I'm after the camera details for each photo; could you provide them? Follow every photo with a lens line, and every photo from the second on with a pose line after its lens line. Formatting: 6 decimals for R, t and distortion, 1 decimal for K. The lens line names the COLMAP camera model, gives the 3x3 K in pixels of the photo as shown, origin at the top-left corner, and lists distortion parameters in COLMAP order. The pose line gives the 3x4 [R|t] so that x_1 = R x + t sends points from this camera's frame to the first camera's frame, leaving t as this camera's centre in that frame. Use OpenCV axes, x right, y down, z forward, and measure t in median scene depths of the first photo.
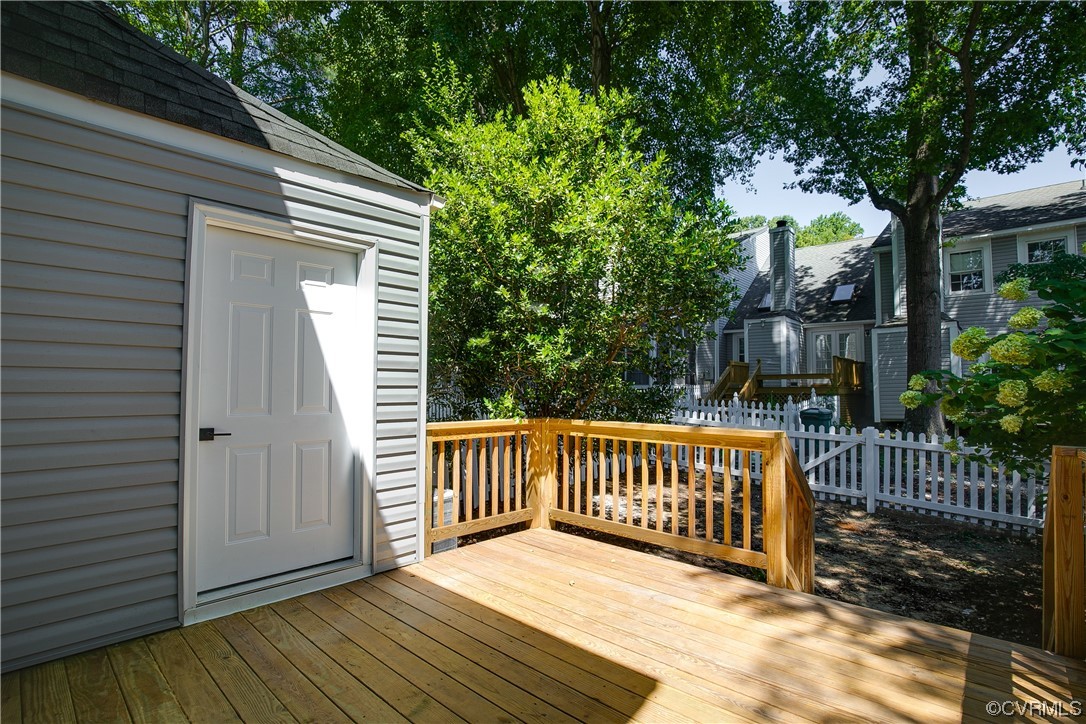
lens RADIAL K [[500.4, 0, 558.9], [0, 500.4, 369.5], [0, 0, 1]] dist [-0.030954, 0.003809]
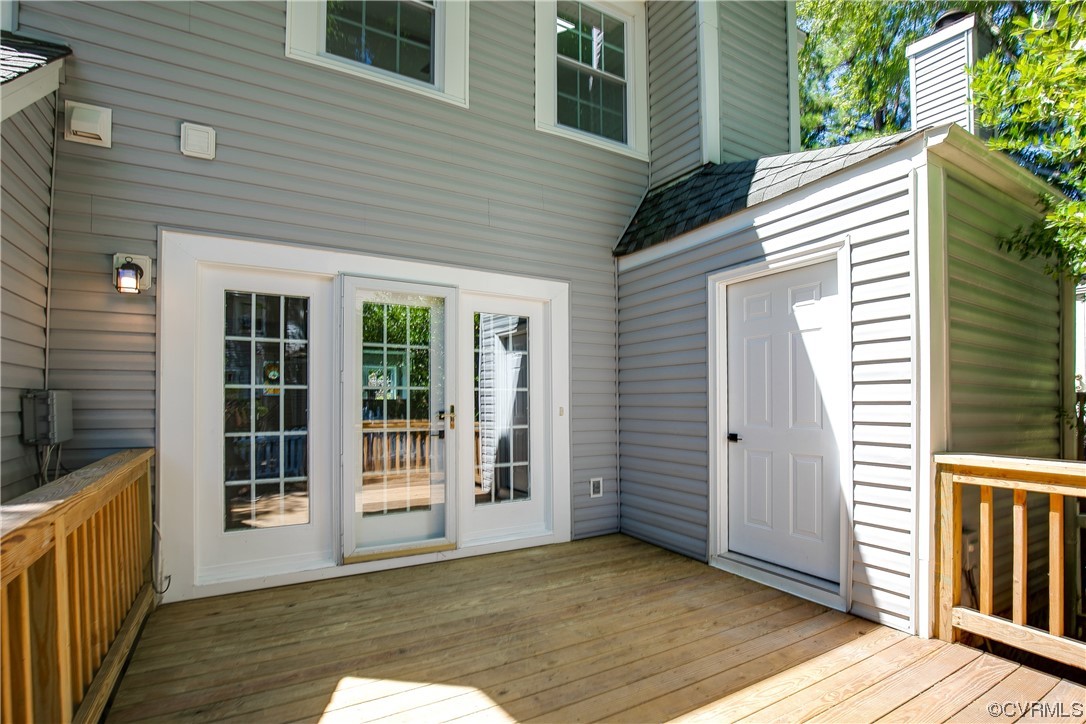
lens RADIAL K [[500.4, 0, 555.3], [0, 500.4, 397.3], [0, 0, 1]] dist [-0.030954, 0.003809]
pose [[-0.258402, -0.007144, -0.966011, 0.508335], [0.034020, 0.999285, -0.016491, 0.017469], [0.965438, -0.037125, -0.257974, 0.597664]]
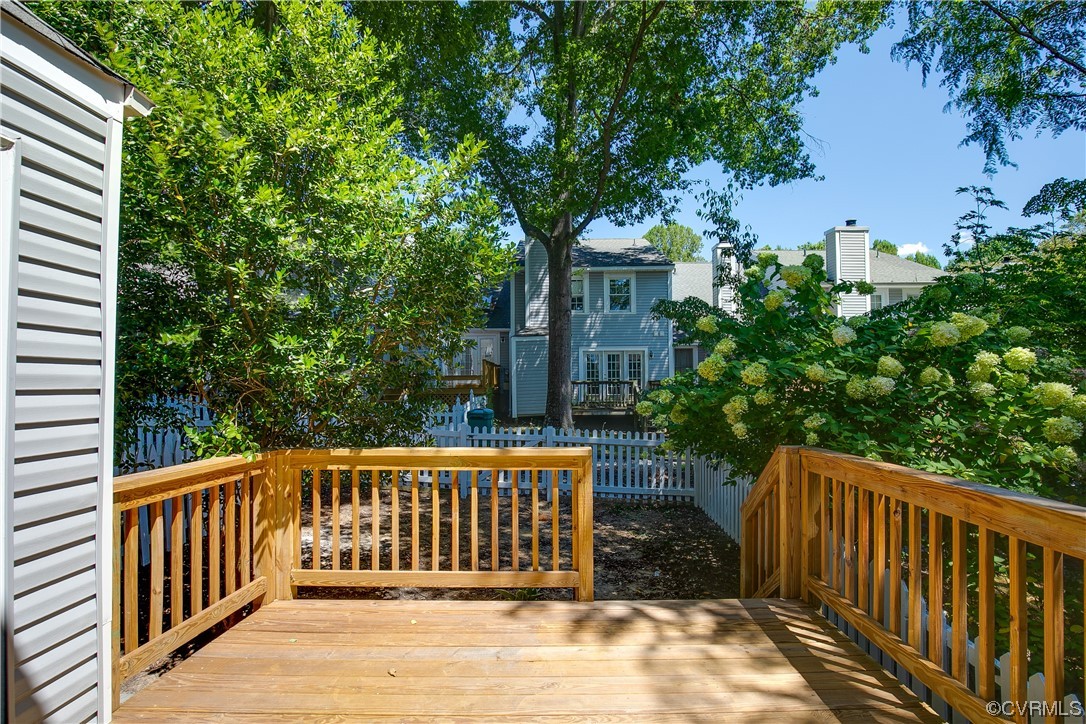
lens RADIAL K [[500.4, 0, 548.9], [0, 500.4, 370.0], [0, 0, 1]] dist [-0.030954, 0.003809]
pose [[0.756459, 0.012603, 0.653920, -0.228816], [-0.017443, 0.999847, 0.000909, -0.027260], [-0.653809, -0.012094, 0.756563, 0.223321]]
